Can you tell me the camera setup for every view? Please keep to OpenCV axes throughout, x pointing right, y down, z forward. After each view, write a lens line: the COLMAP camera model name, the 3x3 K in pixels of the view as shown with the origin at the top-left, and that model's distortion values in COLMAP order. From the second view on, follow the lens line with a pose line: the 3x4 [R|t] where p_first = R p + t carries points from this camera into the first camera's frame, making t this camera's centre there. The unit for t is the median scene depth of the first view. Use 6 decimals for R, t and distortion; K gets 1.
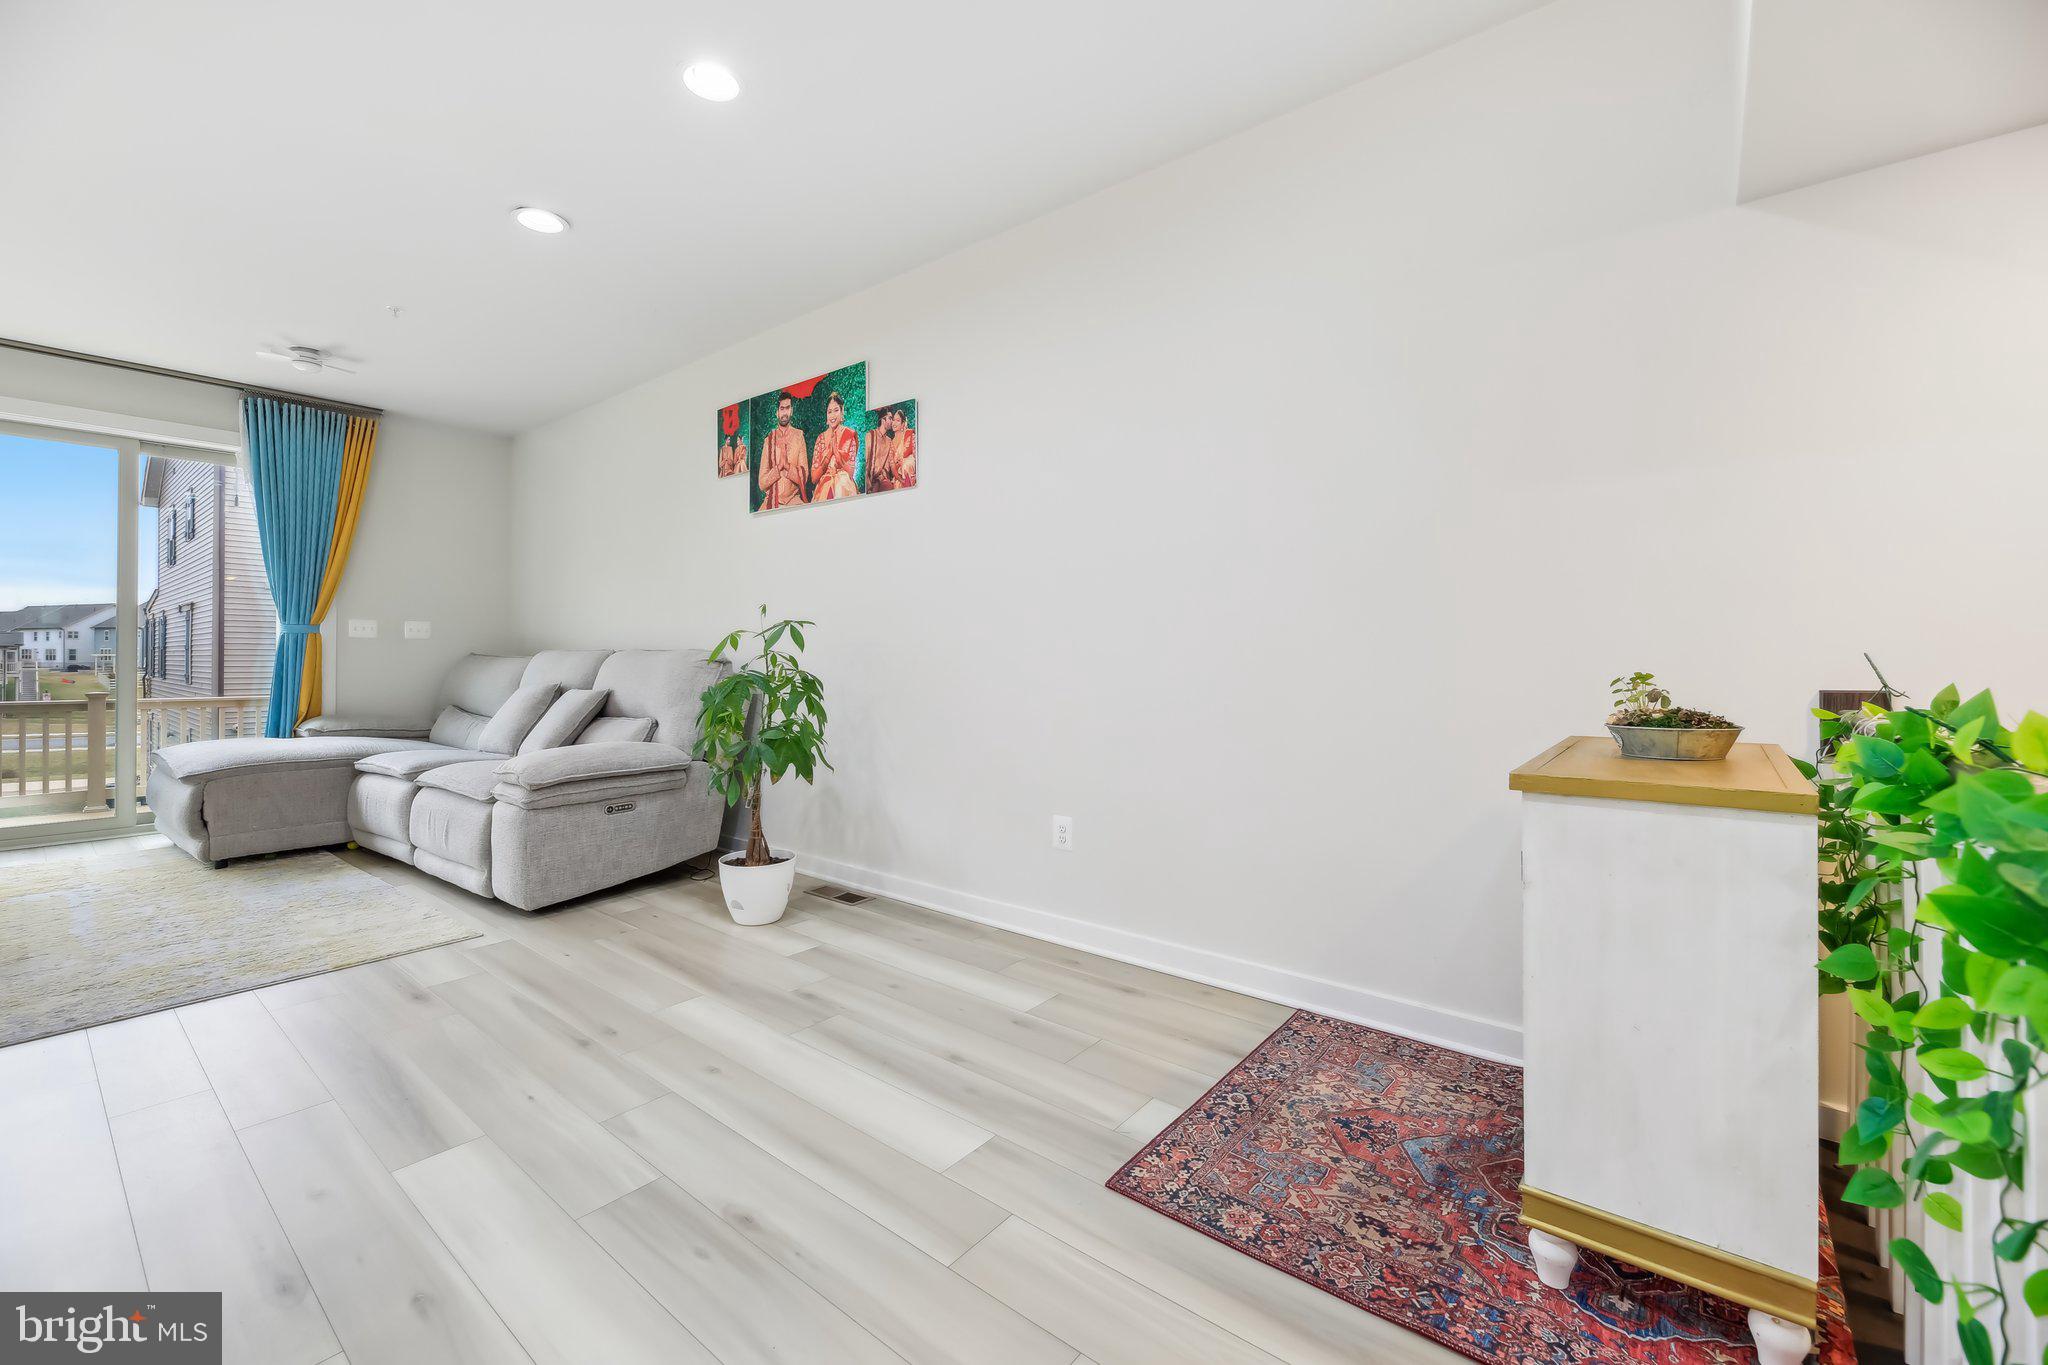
lens RADIAL K [[818.6, 0, 1013.2], [0, 818.6, 661.7], [0, 0, 1]] dist [-0.002307, -0.002256]
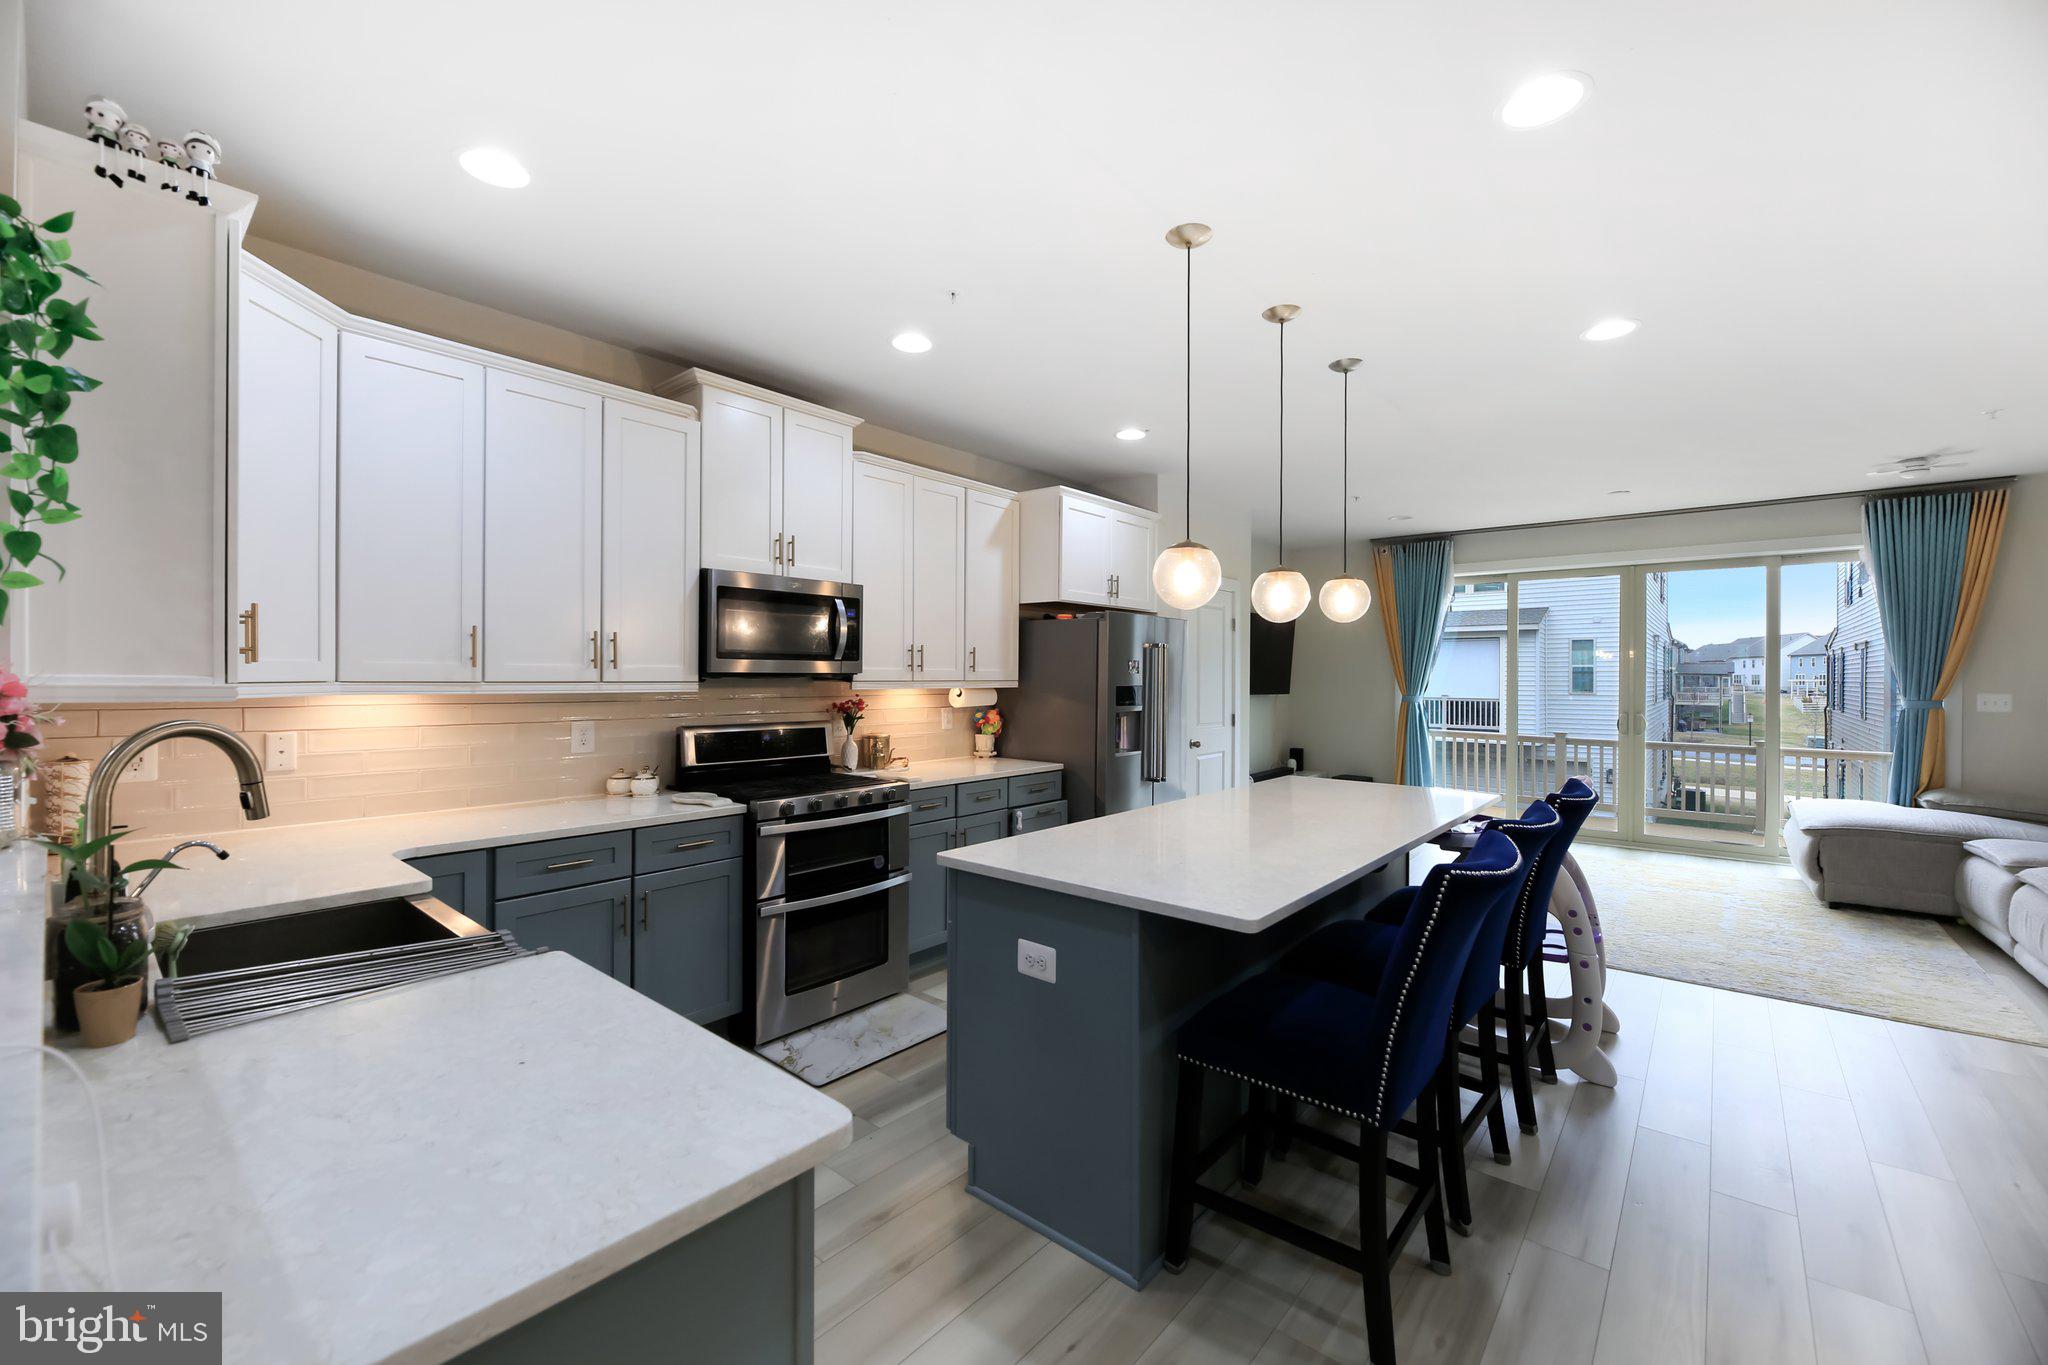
lens RADIAL K [[818.6, 0, 1017.0], [0, 818.6, 675.1], [0, 0, 1]] dist [-0.002307, -0.002256]
pose [[-0.036746, -0.005315, -0.999311, 0.265909], [-0.004979, 0.999974, -0.005135, -0.076316], [0.999312, 0.004787, -0.036771, -0.164262]]
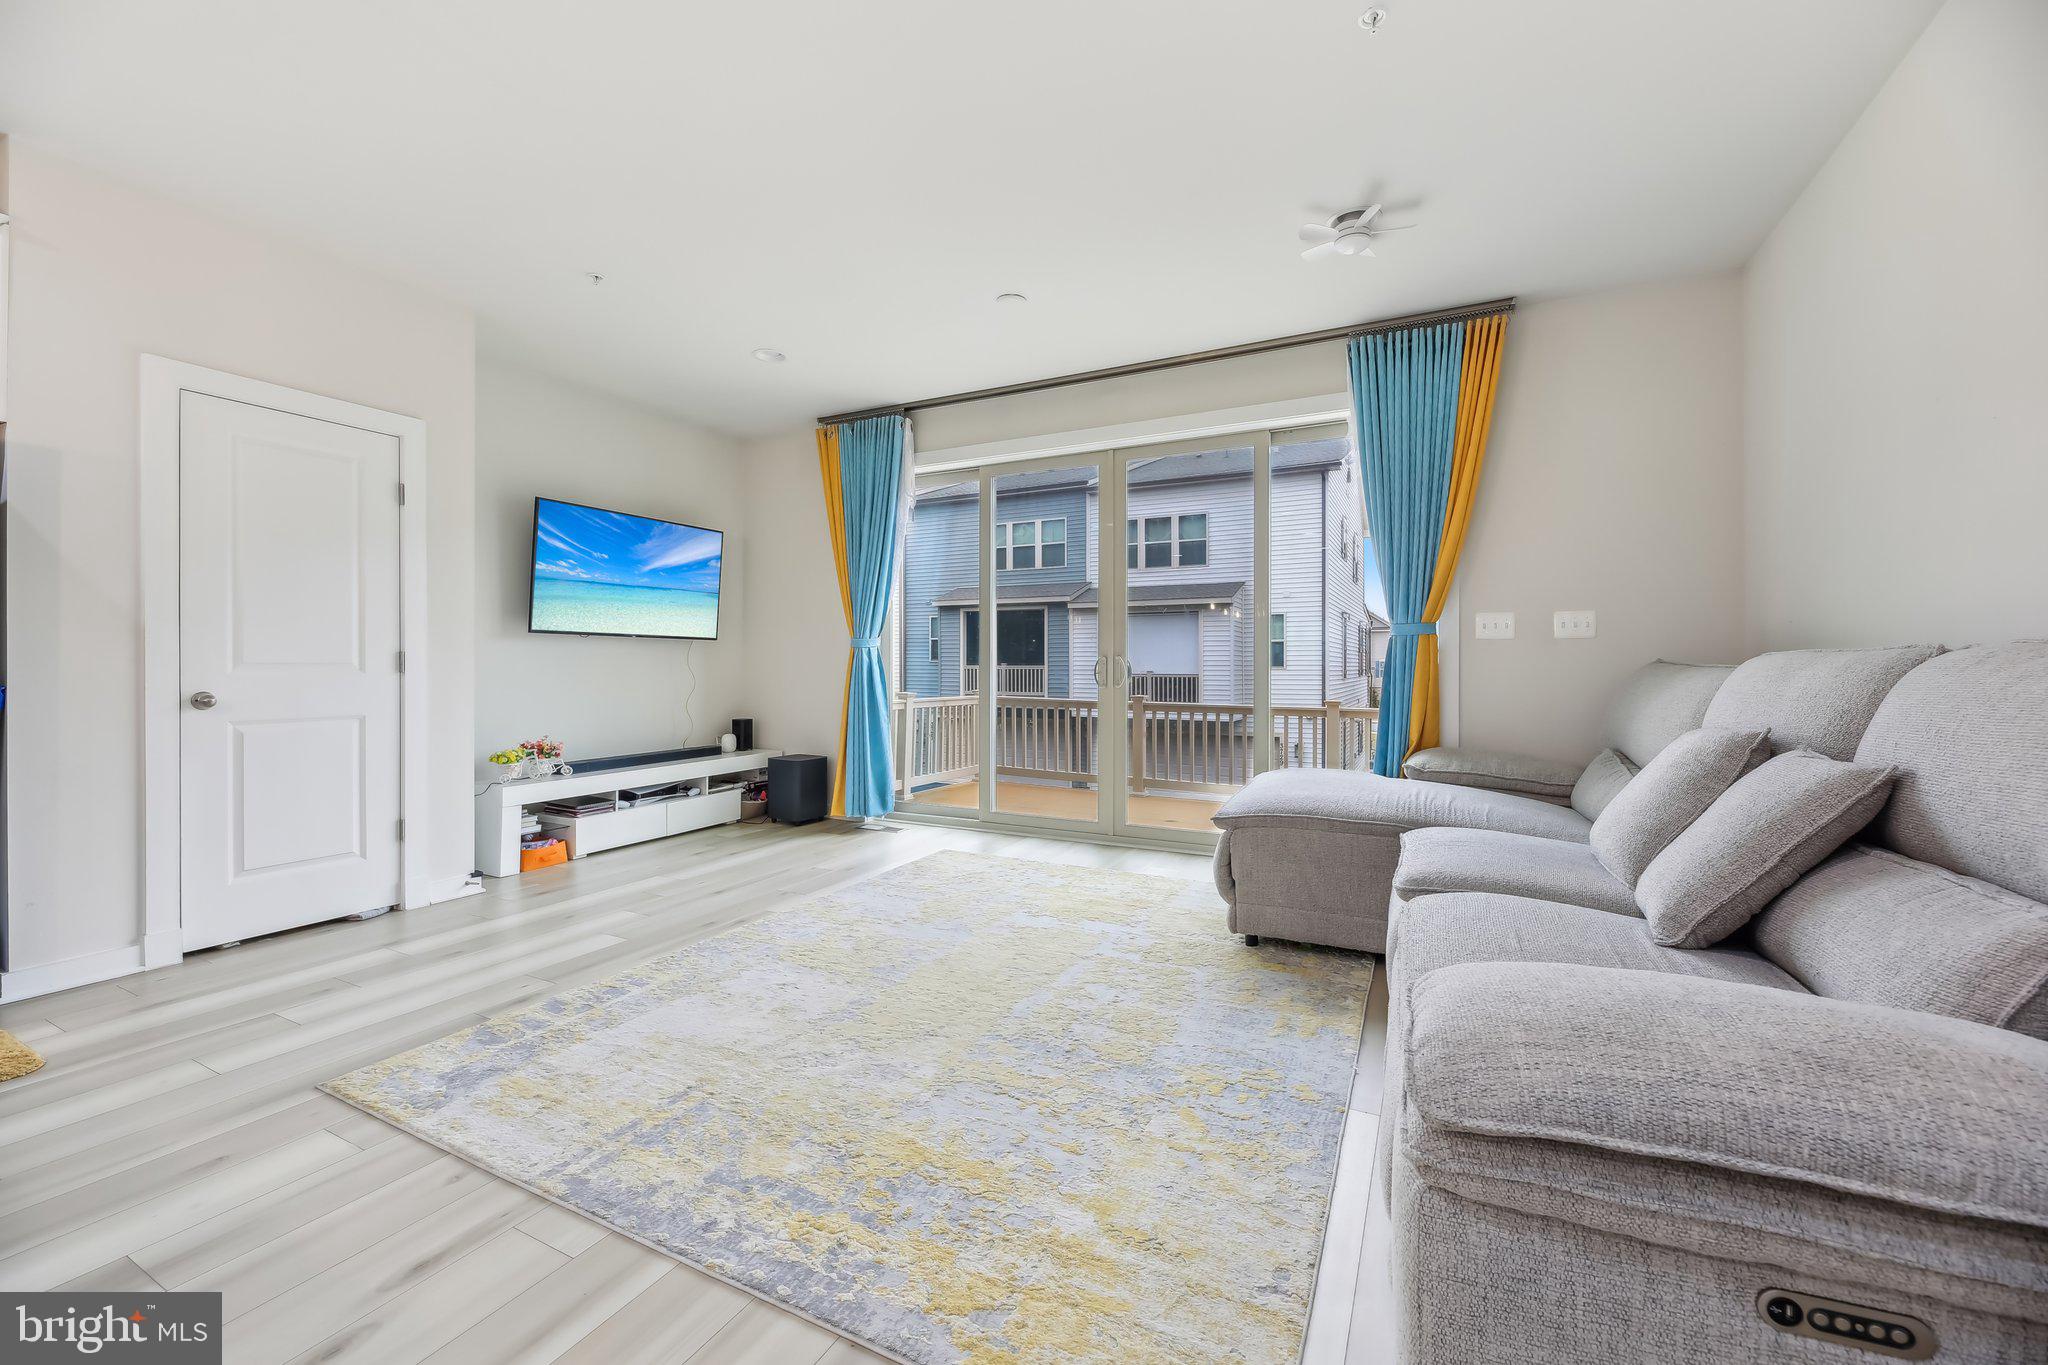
lens RADIAL K [[818.6, 0, 1014.9], [0, 818.6, 666.8], [0, 0, 1]] dist [-0.002307, -0.002256]
pose [[0.192623, -0.002619, -0.981269, -0.236361], [-0.000574, 0.999996, -0.002781, -0.003851], [0.981273, 0.001099, 0.192621, 0.568058]]
